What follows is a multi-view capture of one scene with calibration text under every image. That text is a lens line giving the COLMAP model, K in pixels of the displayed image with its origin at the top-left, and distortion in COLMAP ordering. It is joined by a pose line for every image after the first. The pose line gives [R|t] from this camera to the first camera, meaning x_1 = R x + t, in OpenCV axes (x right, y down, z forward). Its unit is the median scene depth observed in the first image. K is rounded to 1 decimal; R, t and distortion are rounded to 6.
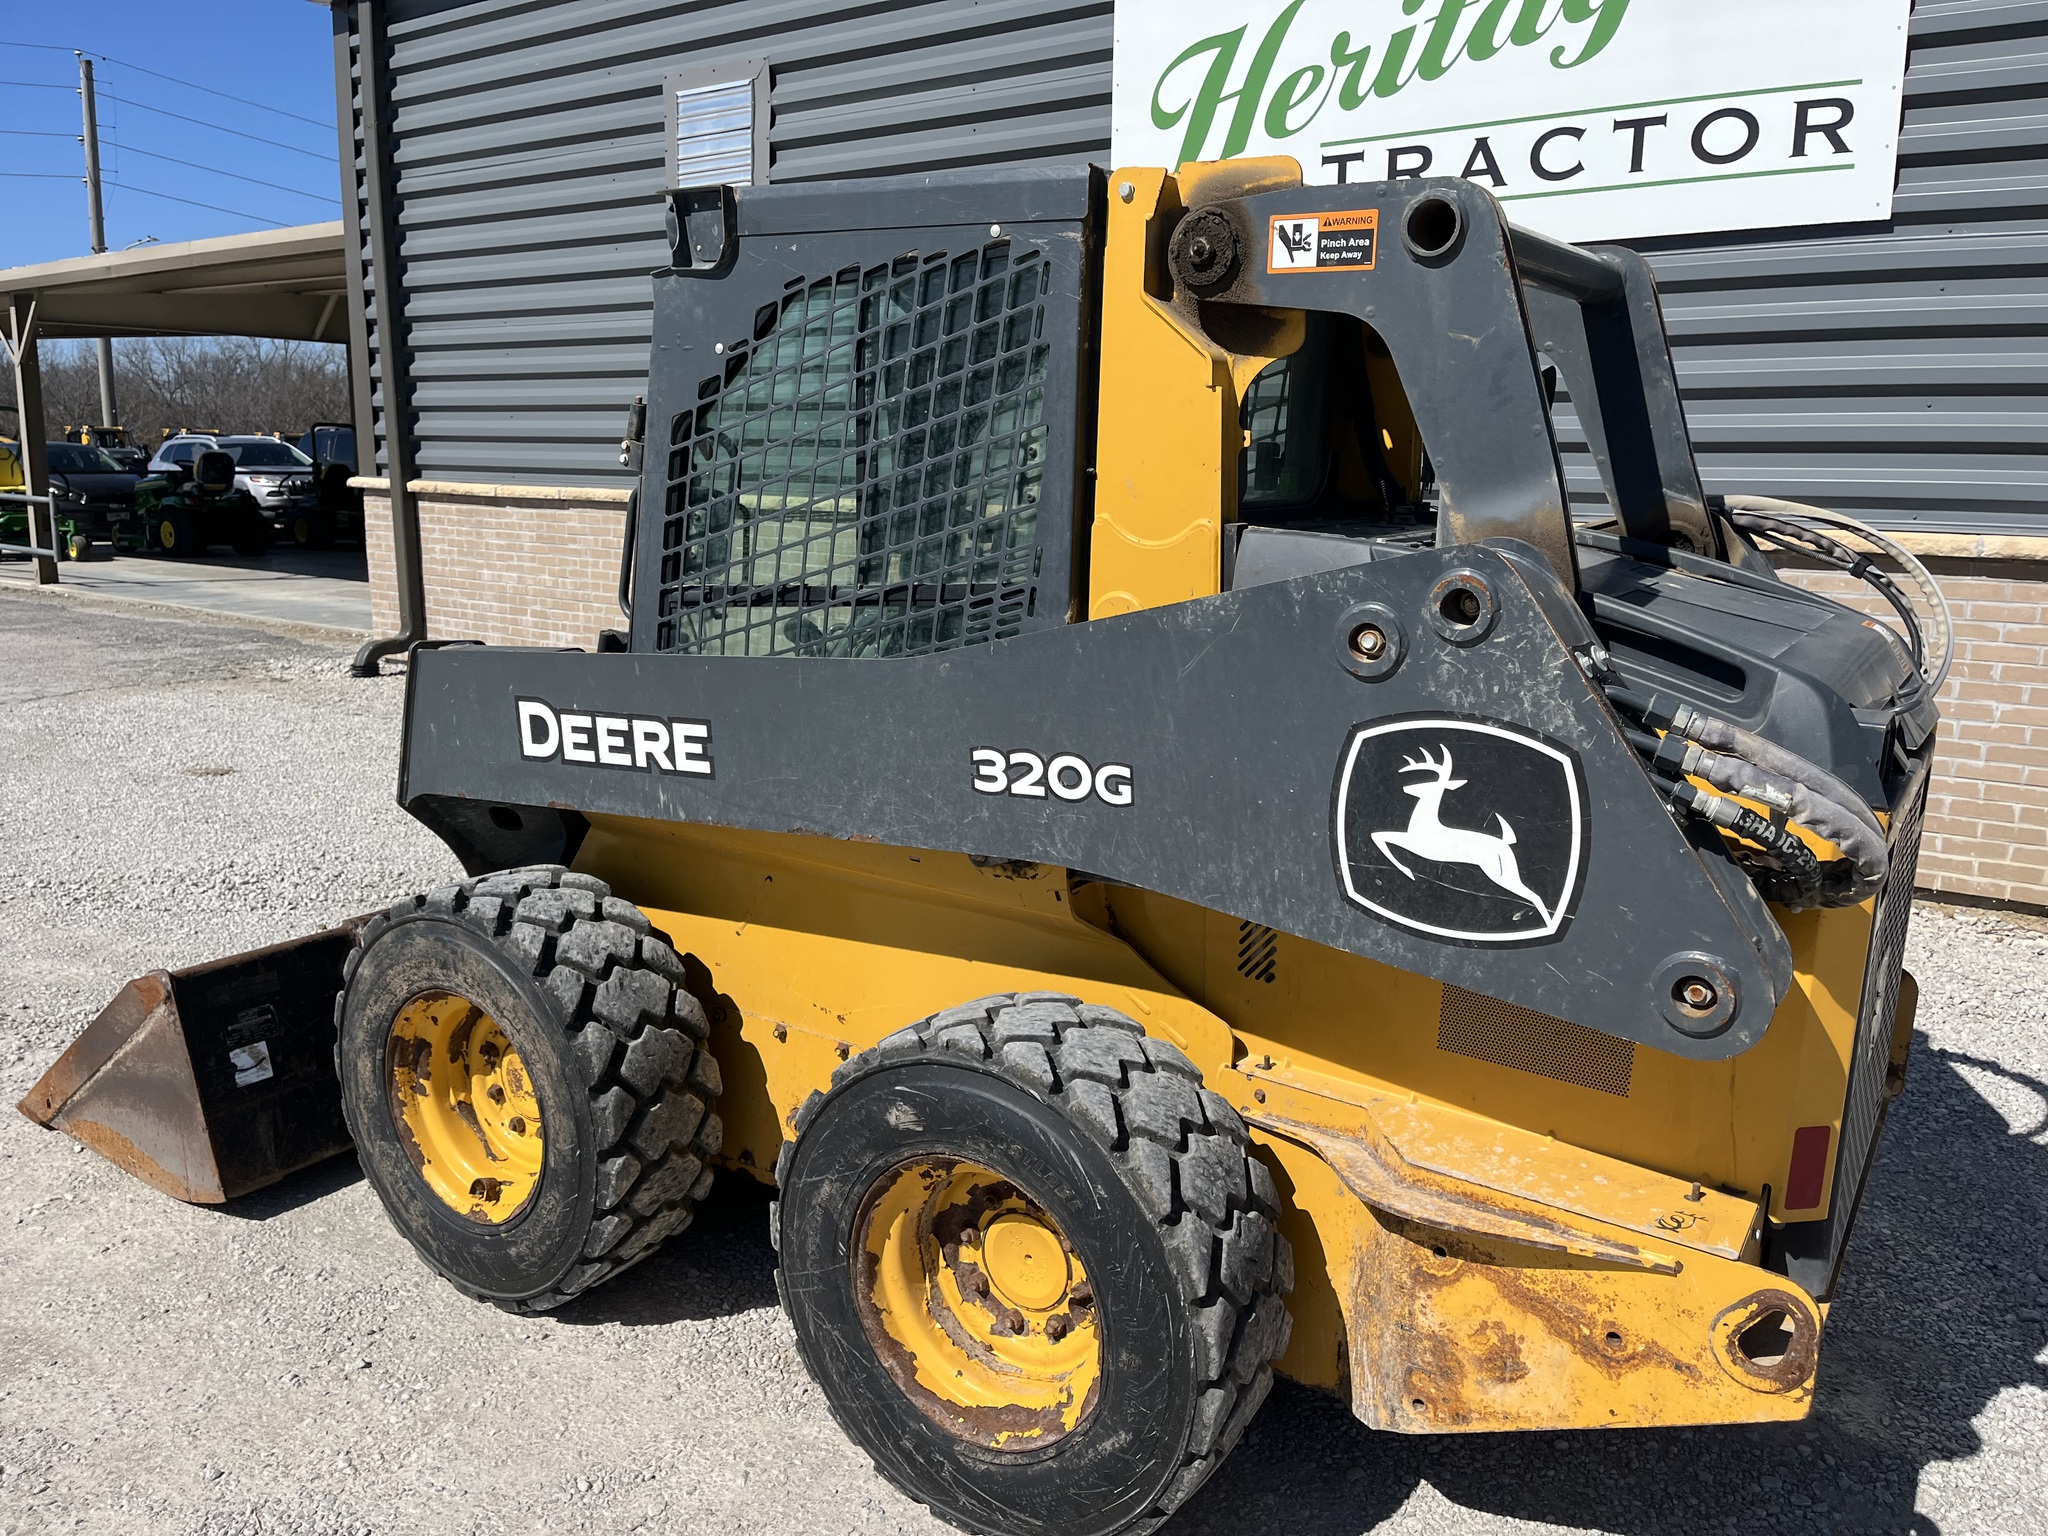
lens RADIAL K [[1549.4, 0, 1042.4], [0, 1549.4, 776.5], [0, 0, 1]] dist [0.066210, -0.088926]
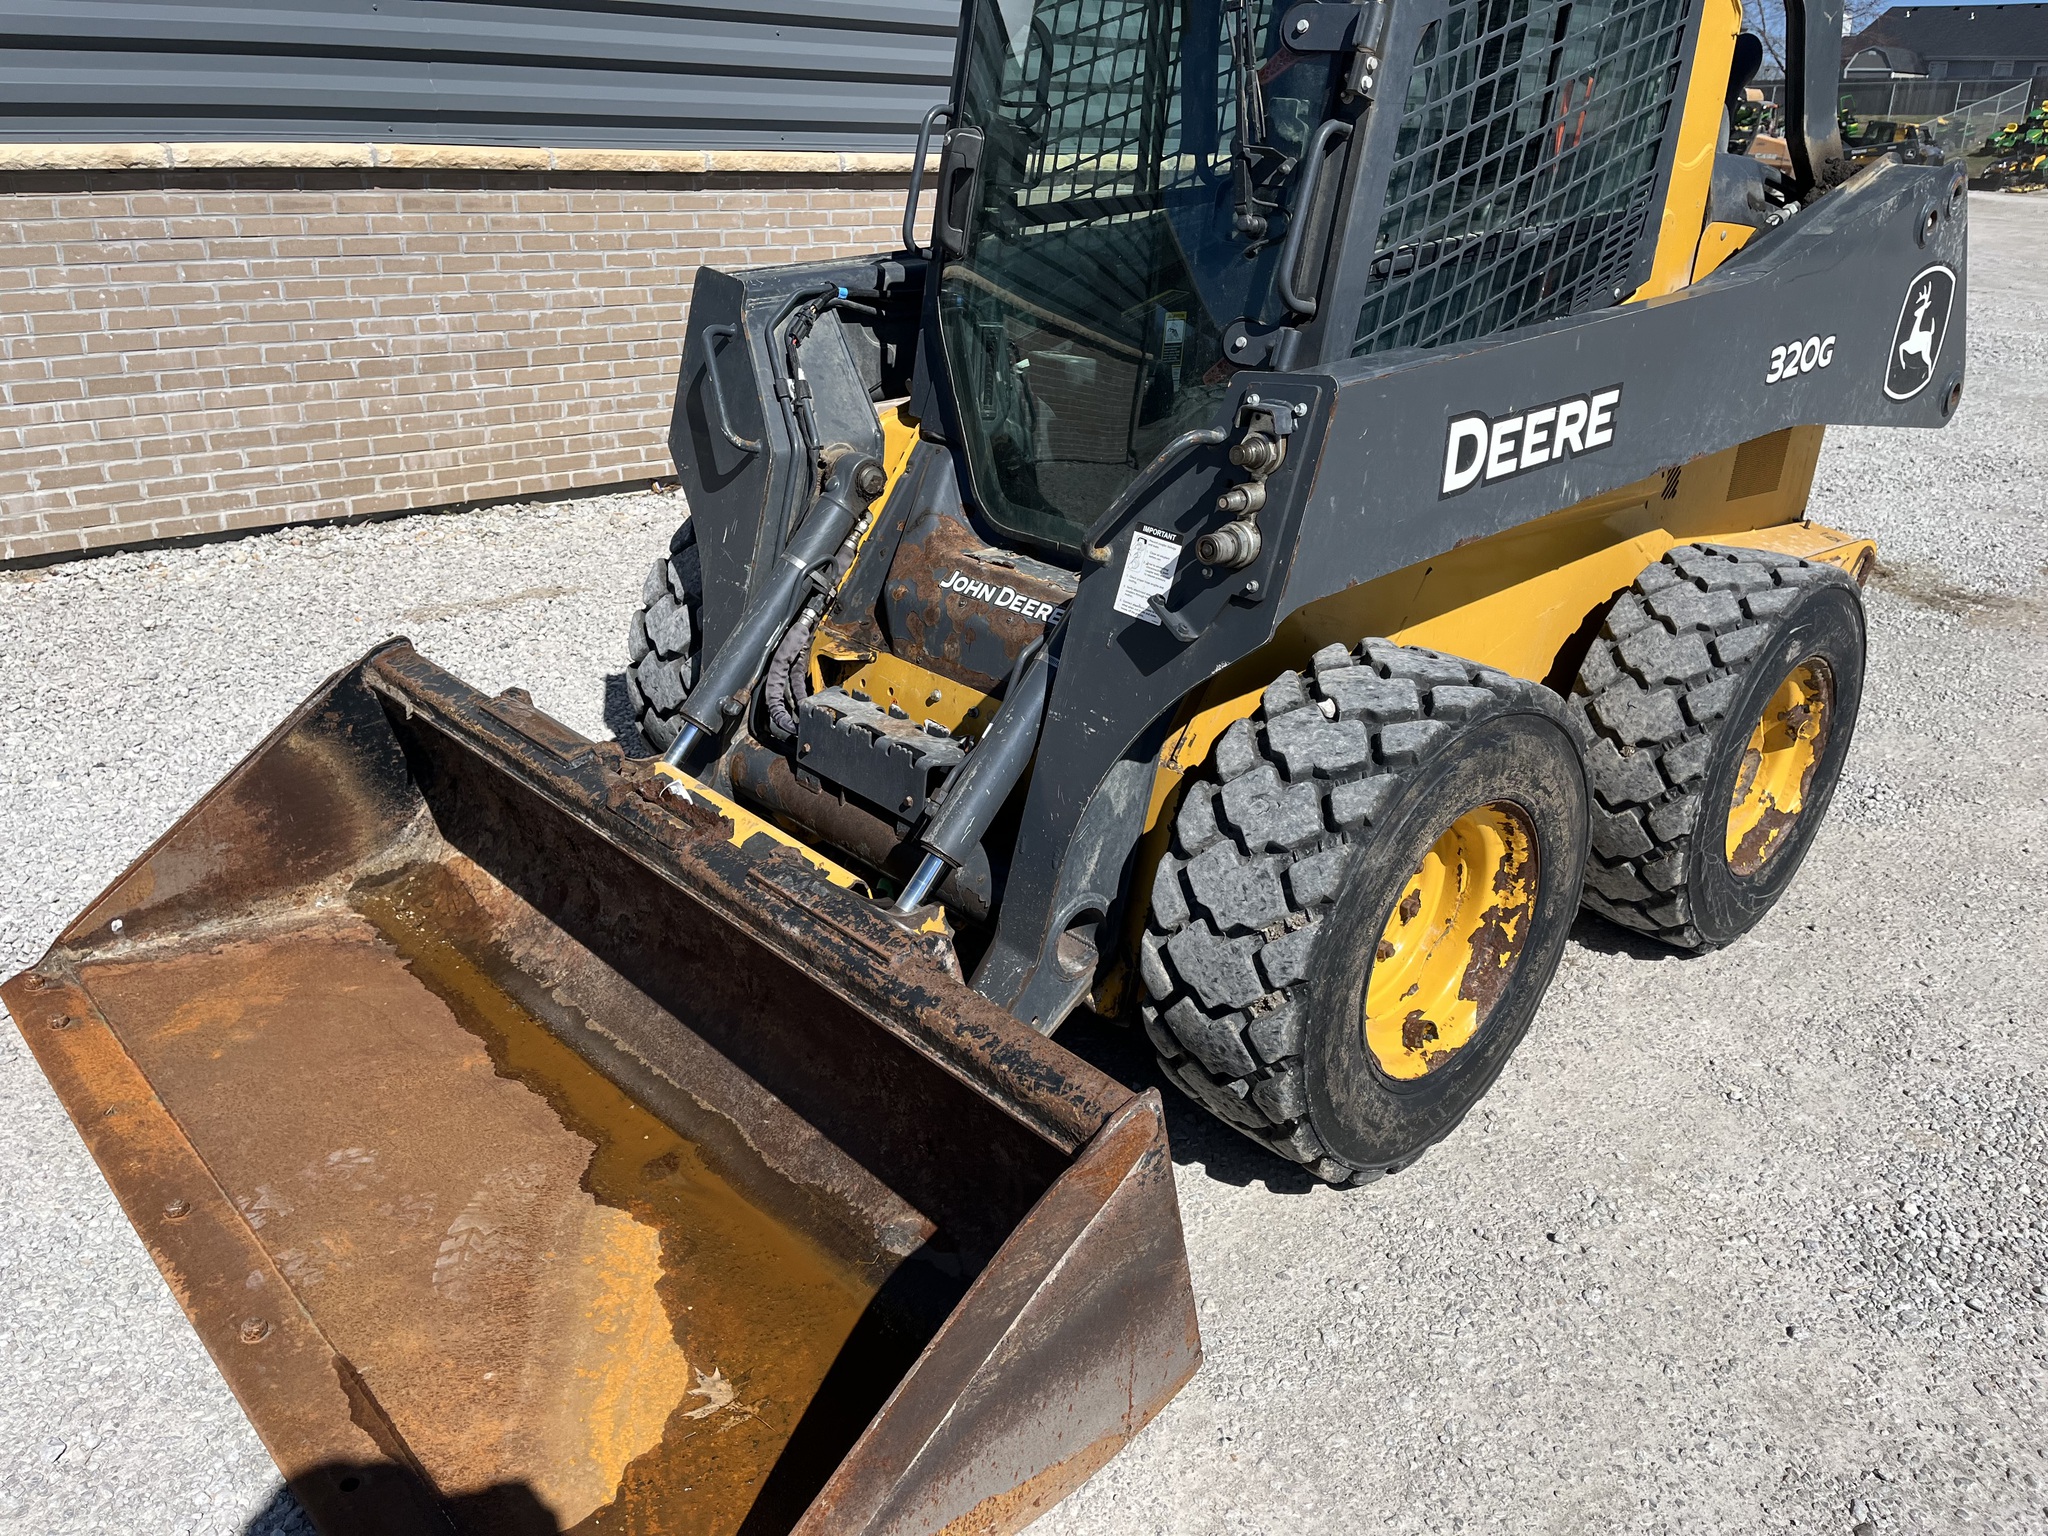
lens RADIAL K [[1549.4, 0, 1030.8], [0, 1549.4, 760.4], [0, 0, 1]] dist [0.066210, -0.088926]
pose [[0.240930, -0.374540, 0.895362, -1.281006], [0.169978, 0.924562, 0.341016, -0.216458], [-0.955542, 0.070031, 0.286419, 1.119841]]
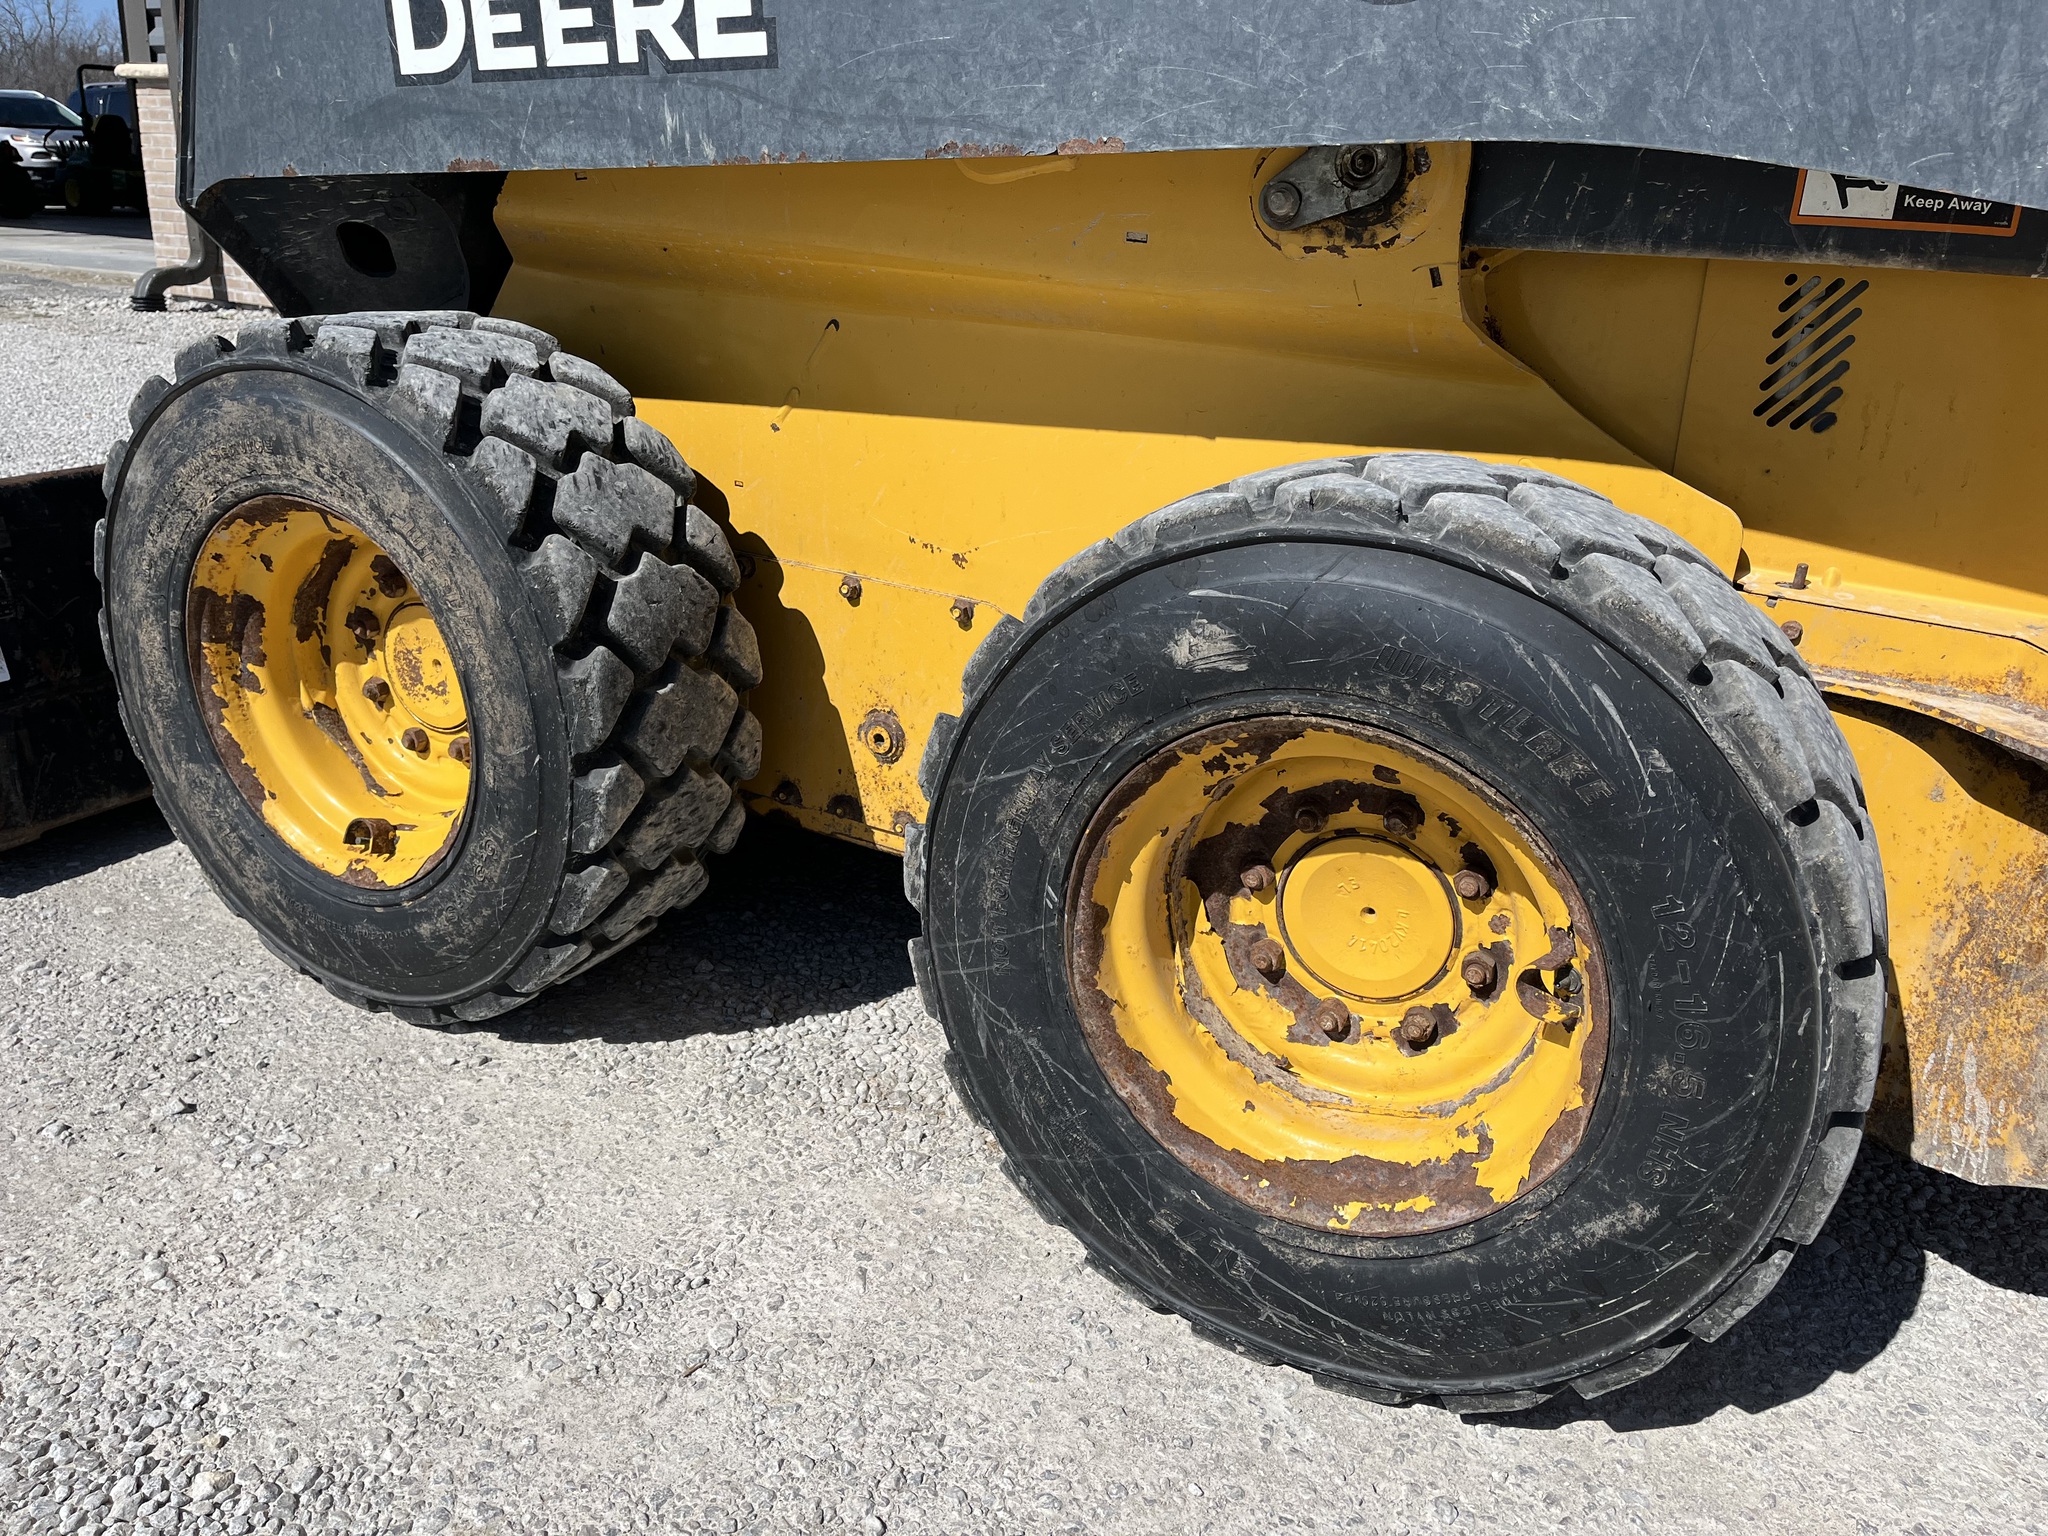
lens RADIAL K [[1549.4, 0, 1035.0], [0, 1549.4, 769.2], [0, 0, 1]] dist [0.066210, -0.088926]
pose [[0.995842, 0.001475, 0.091090, -0.177179], [-0.015454, 0.988114, 0.152944, 0.163692], [-0.089782, -0.153715, 0.984028, 0.436633]]
